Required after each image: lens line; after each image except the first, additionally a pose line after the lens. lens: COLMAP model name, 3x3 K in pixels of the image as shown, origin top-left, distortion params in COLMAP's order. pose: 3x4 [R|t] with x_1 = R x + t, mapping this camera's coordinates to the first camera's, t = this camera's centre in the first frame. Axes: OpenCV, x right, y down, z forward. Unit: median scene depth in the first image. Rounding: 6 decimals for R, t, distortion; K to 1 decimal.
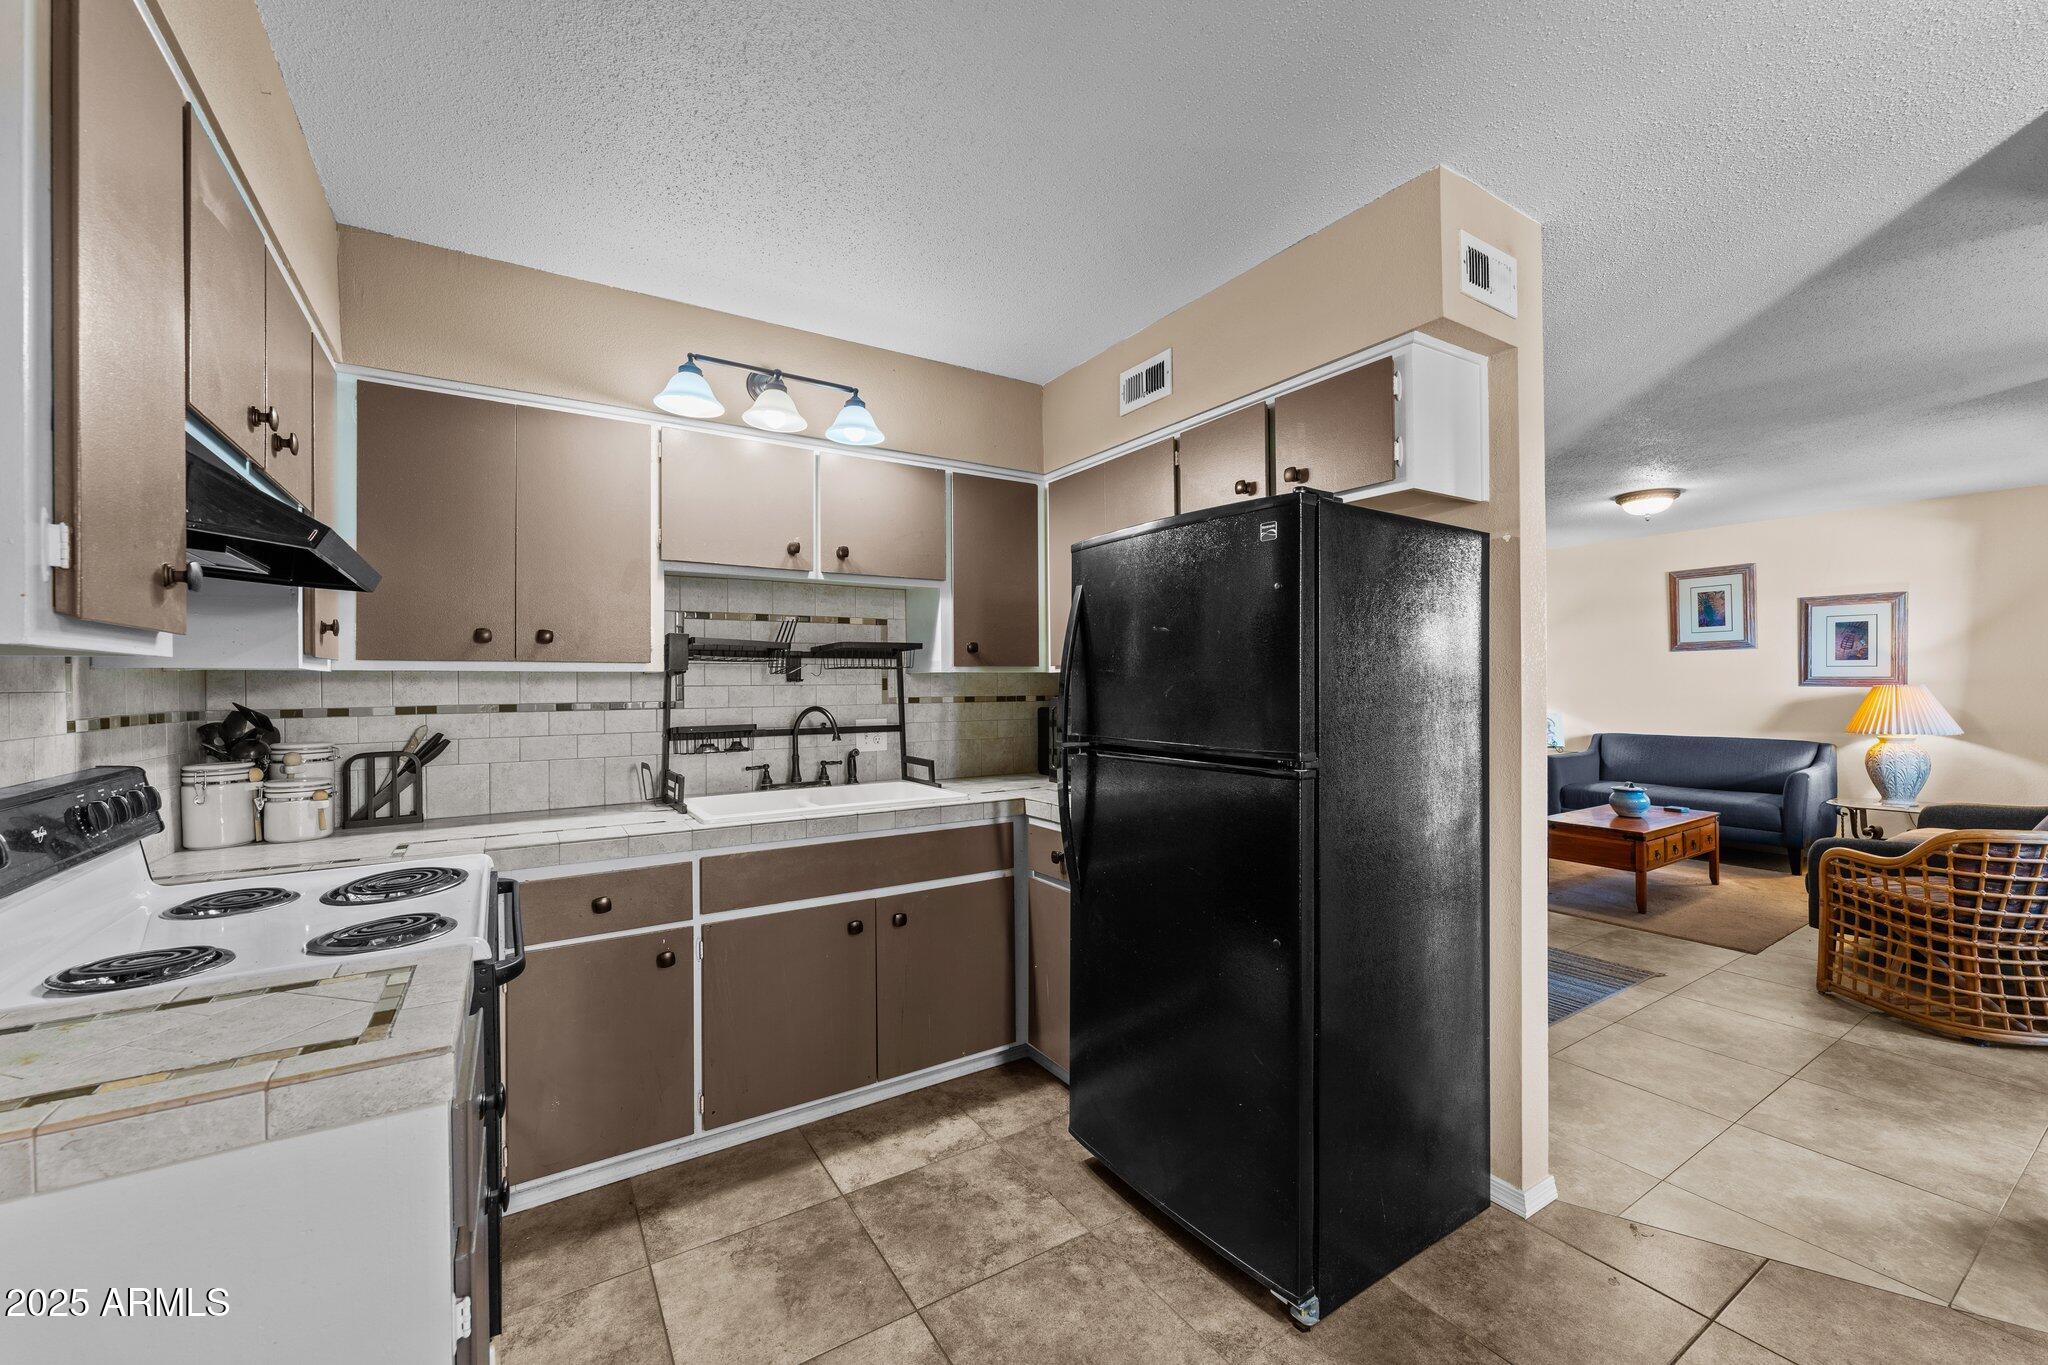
lens RADIAL K [[814.7, 0, 1020.0], [0, 814.7, 678.4], [0, 0, 1]] dist [0.000230, -0.000245]
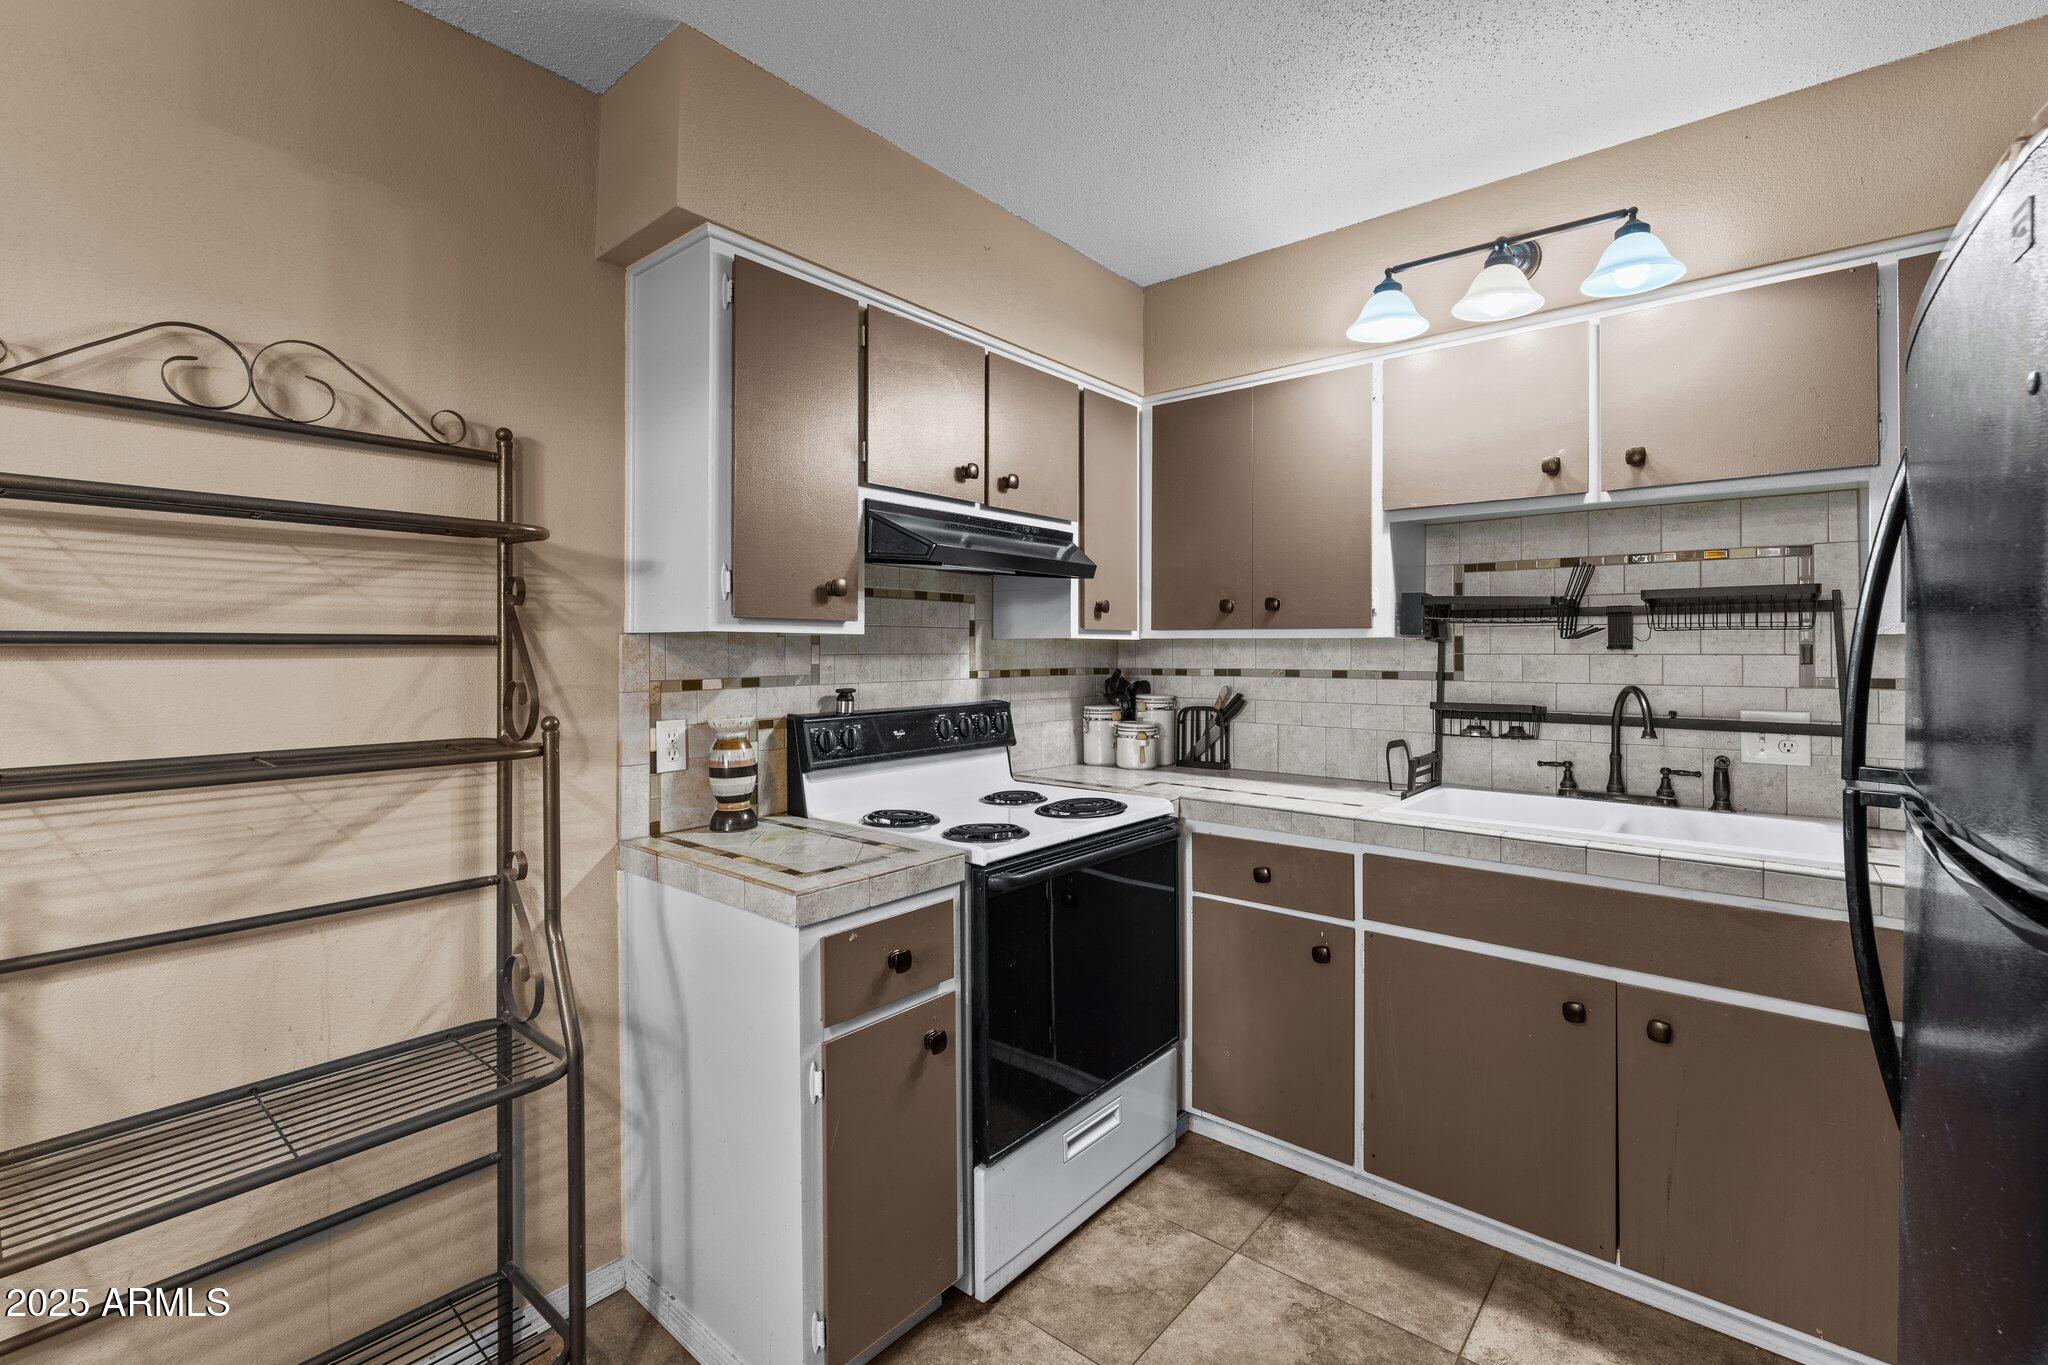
lens RADIAL K [[906.1, 0, 1019.5], [0, 906.1, 638.1], [0, 0, 1]] dist [-0.000976, -0.000460]
pose [[0.297416, -0.005258, -0.954734, 0.388340], [0.002083, 0.999986, -0.004859, -0.003798], [0.954746, -0.000544, 0.297422, 0.337455]]
